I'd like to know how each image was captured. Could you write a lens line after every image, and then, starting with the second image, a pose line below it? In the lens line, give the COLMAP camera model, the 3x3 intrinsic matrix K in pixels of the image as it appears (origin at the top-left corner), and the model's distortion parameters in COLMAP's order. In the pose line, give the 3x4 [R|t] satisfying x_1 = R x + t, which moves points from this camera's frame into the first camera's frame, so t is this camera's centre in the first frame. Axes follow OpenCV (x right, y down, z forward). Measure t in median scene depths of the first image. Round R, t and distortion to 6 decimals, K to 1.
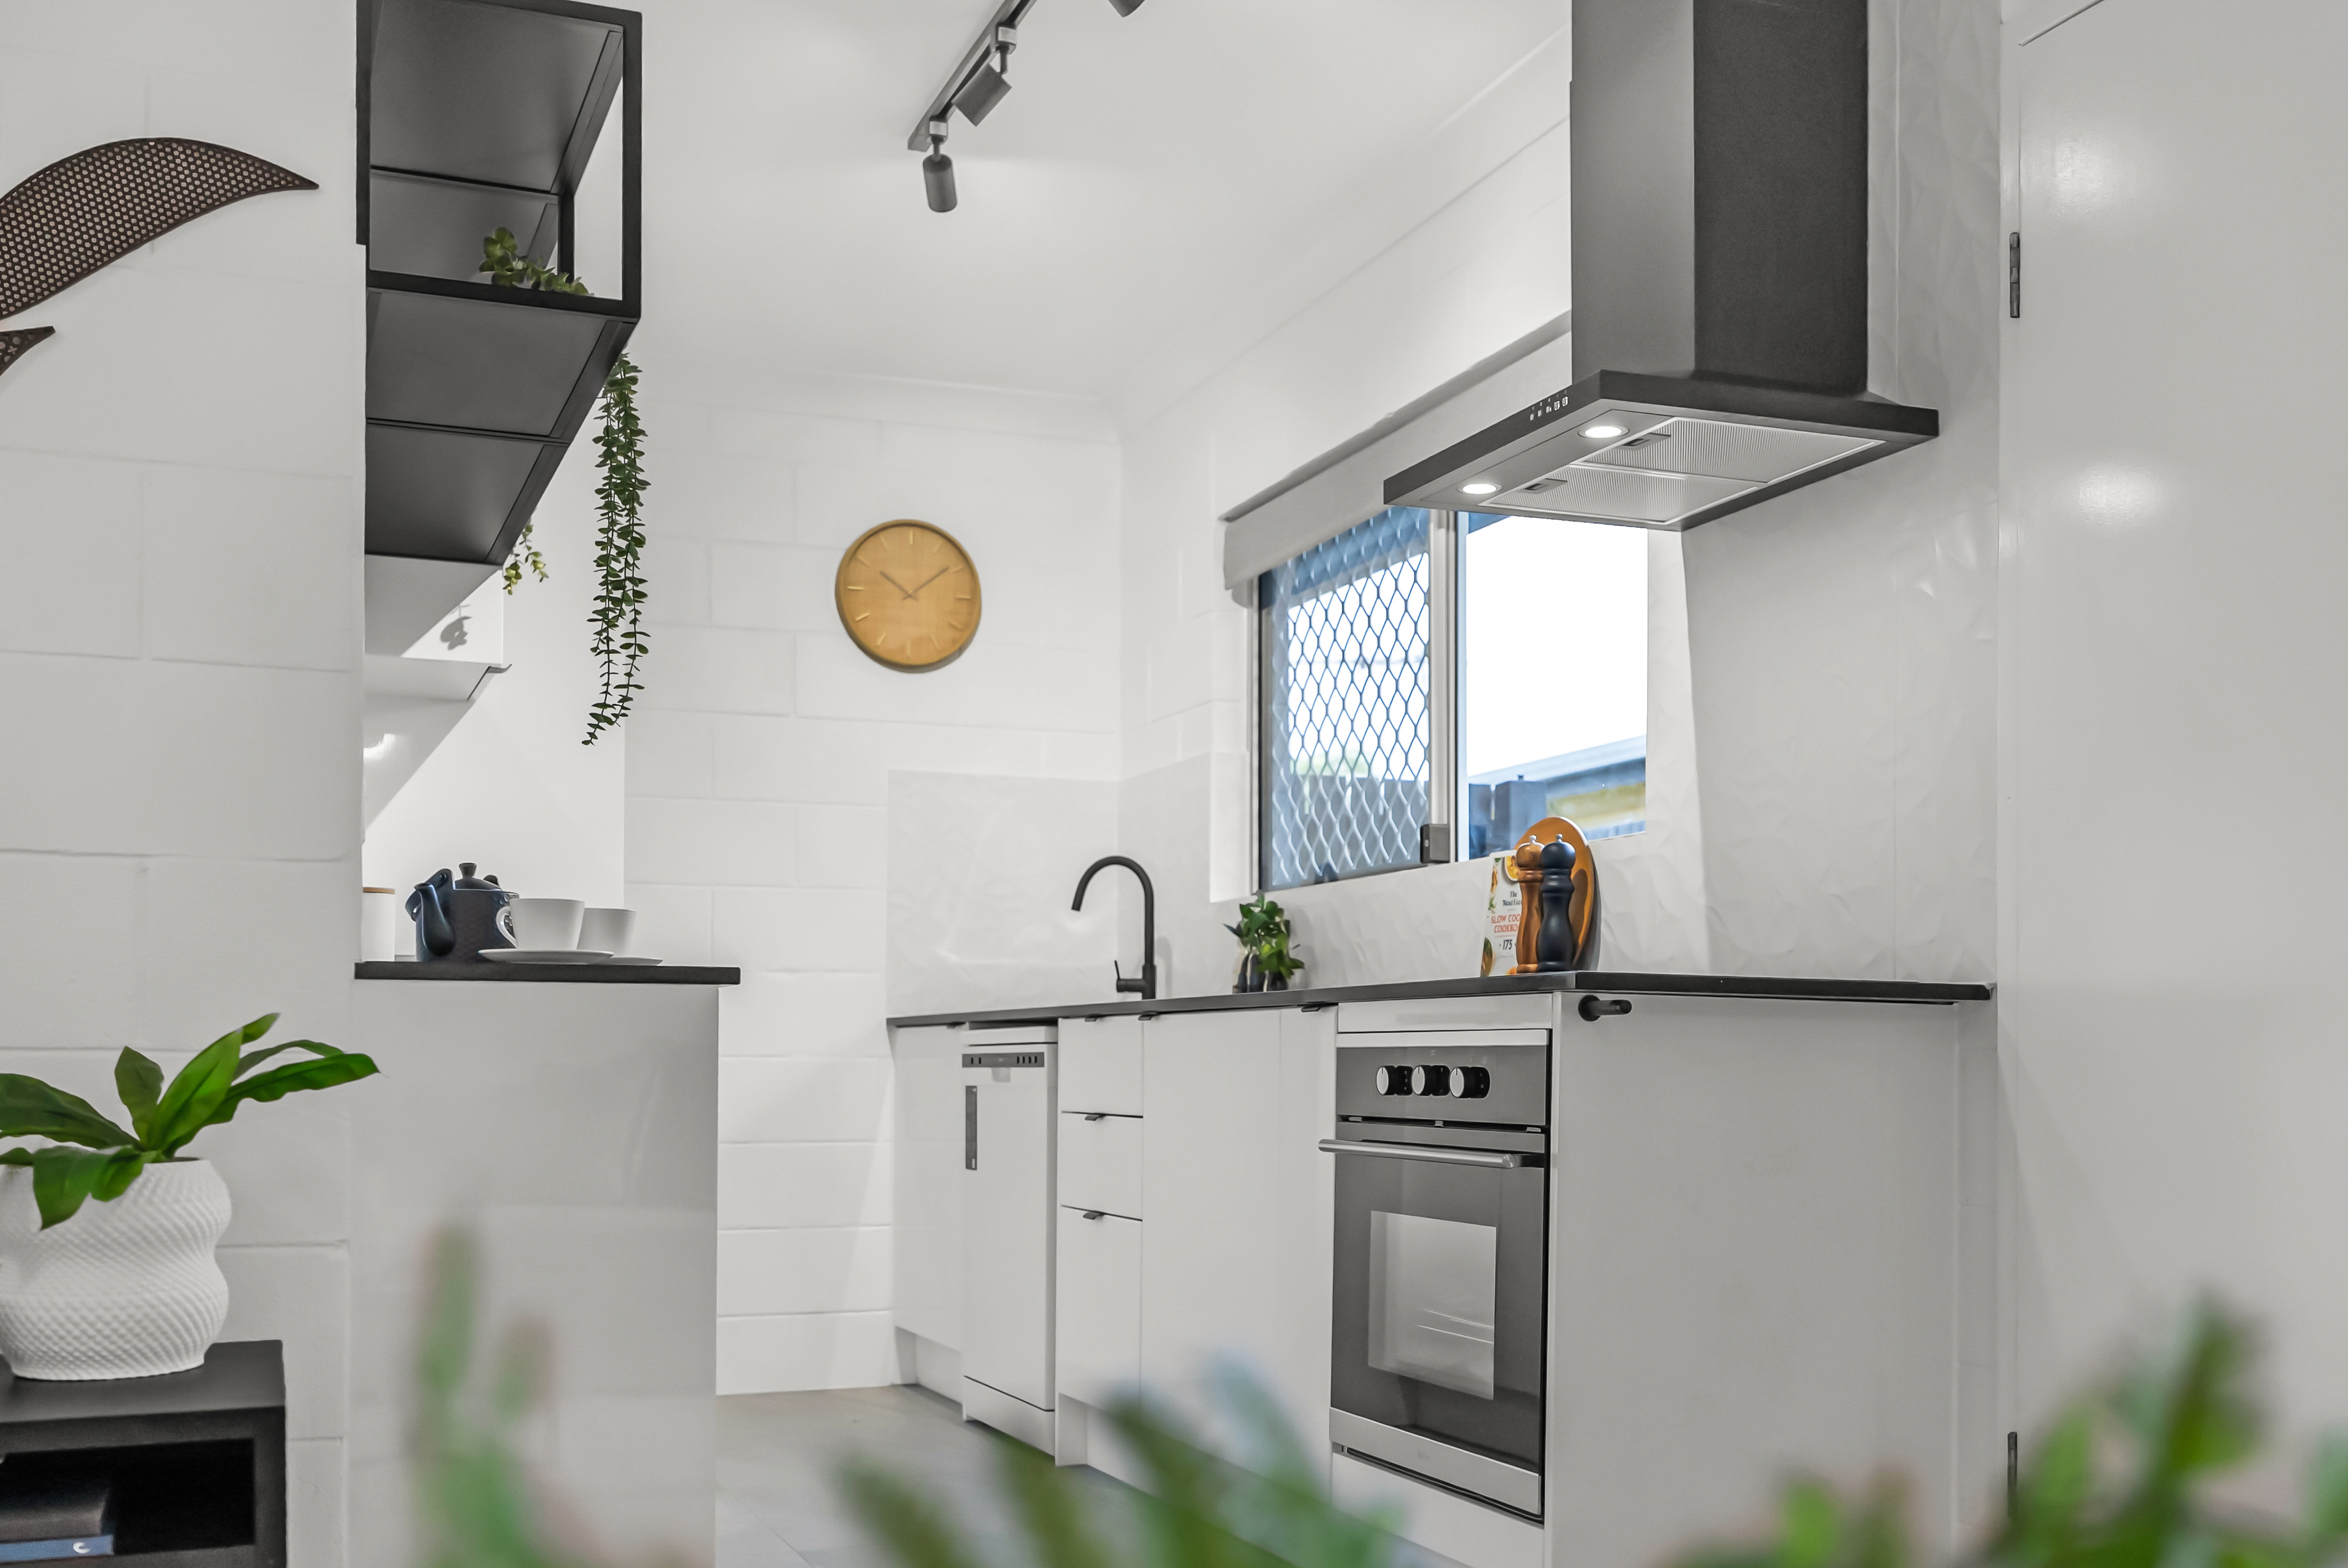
lens RADIAL K [[2376.3, 0, 1178.2], [0, 2376.3, 1060.6], [0, 0, 1]] dist [-0.002416, -0.003906]
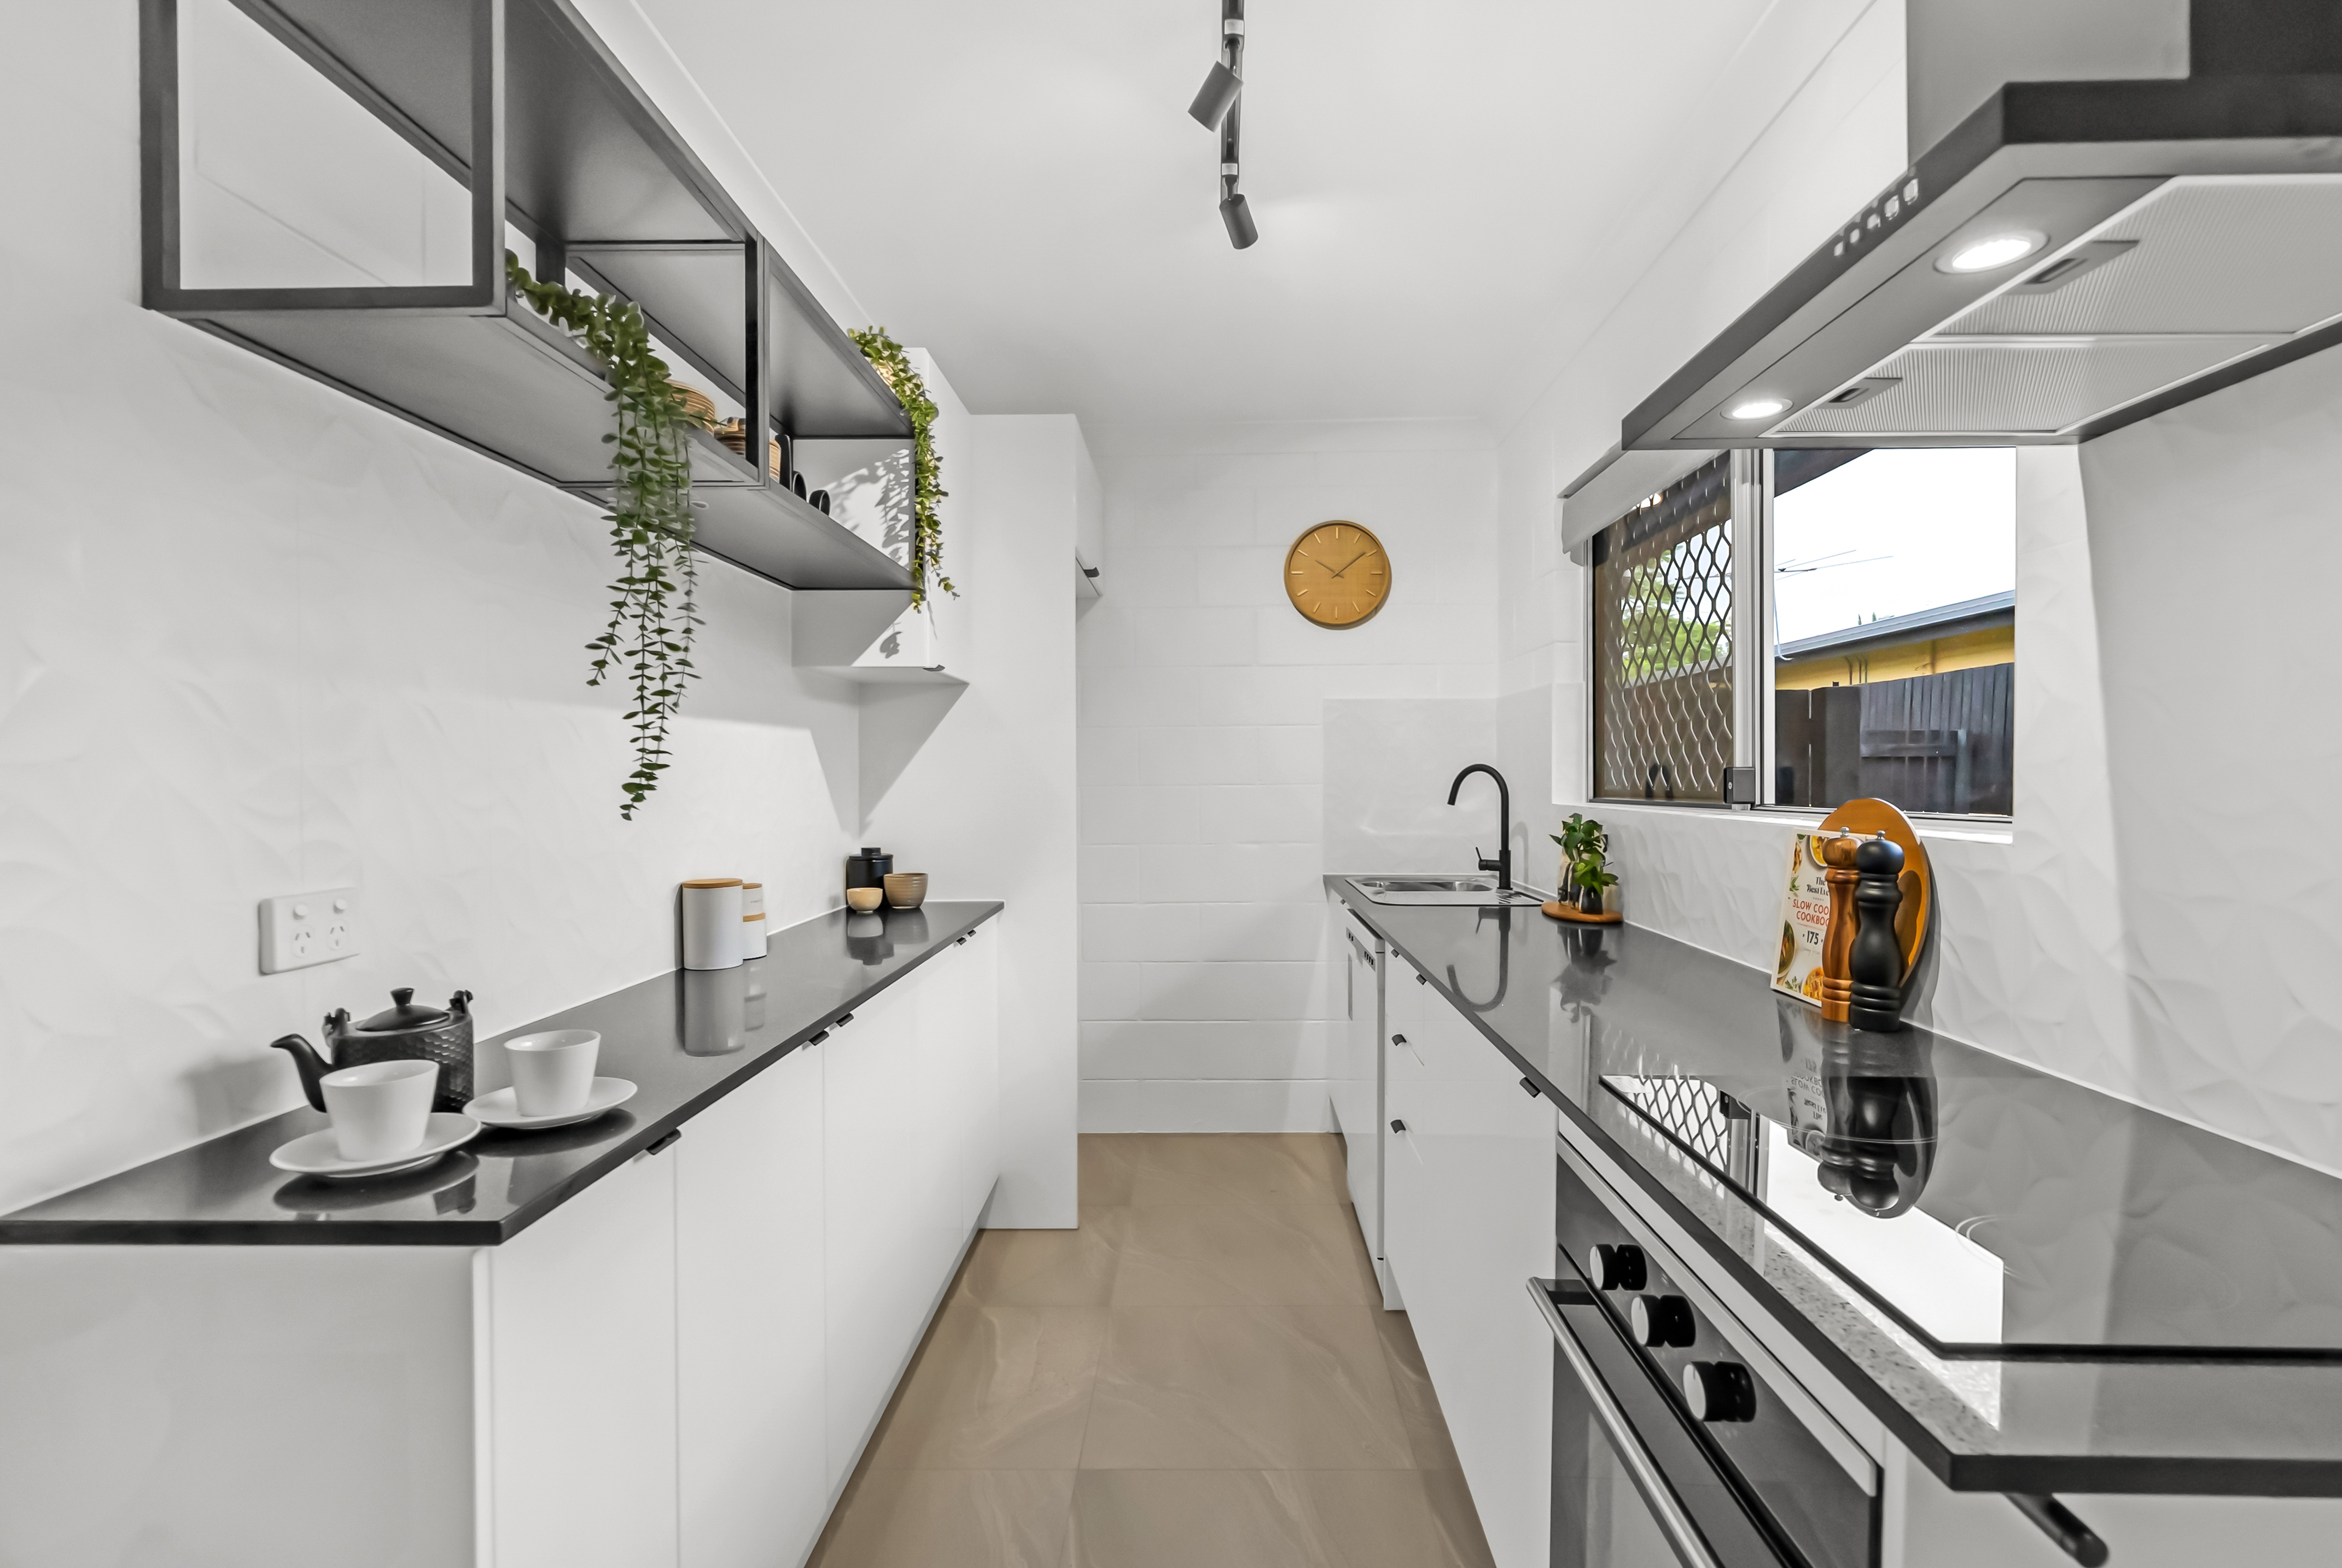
lens RADIAL K [[1091.9, 0, 1198.9], [0, 1091.9, 790.3], [0, 0, 1]] dist [-0.002782, -0.000020]
pose [[0.925157, -0.002332, -0.379578, 0.083028], [0.008216, 0.999870, 0.013882, -0.115415], [0.379496, -0.015962, 0.925056, 0.548441]]
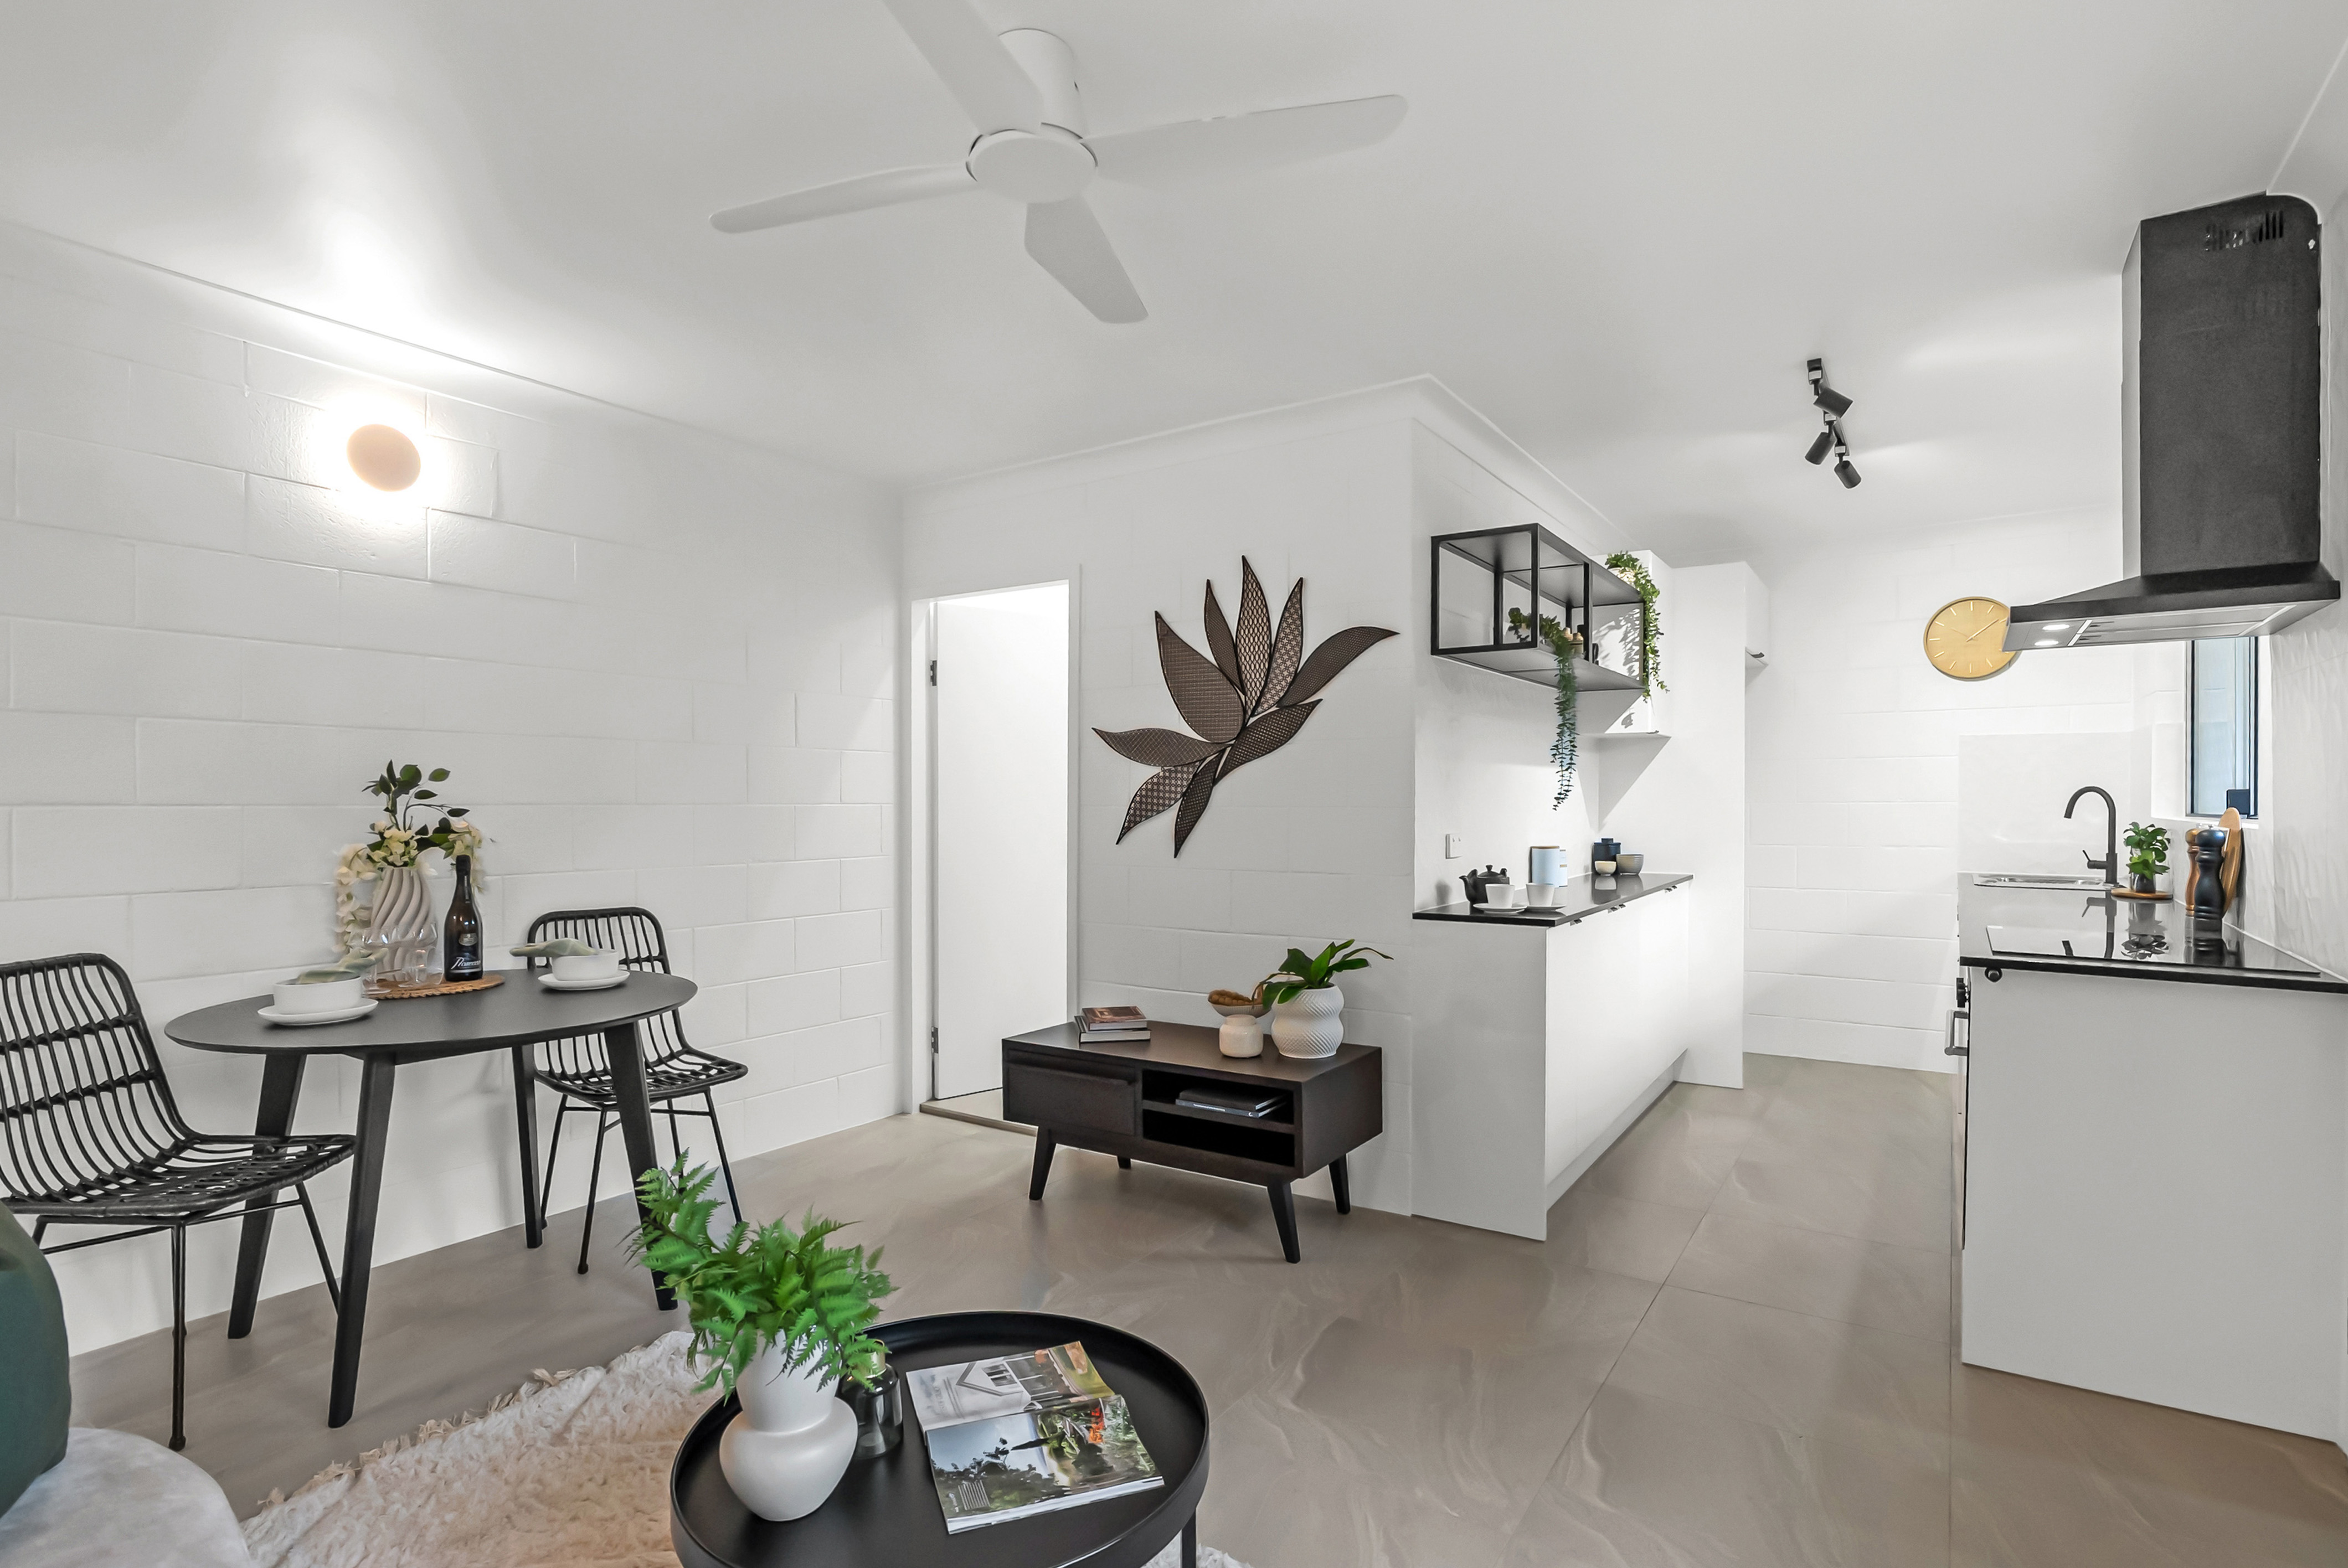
lens RADIAL K [[1157.9, 0, 1179.3], [0, 1157.9, 810.2], [0, 0, 1]] dist [-0.000834, 0.000134]
pose [[0.569729, 0.004111, -0.821822, 0.394569], [0.005686, 0.999944, 0.008944, -0.113823], [0.821813, -0.009769, 0.569673, 0.007491]]
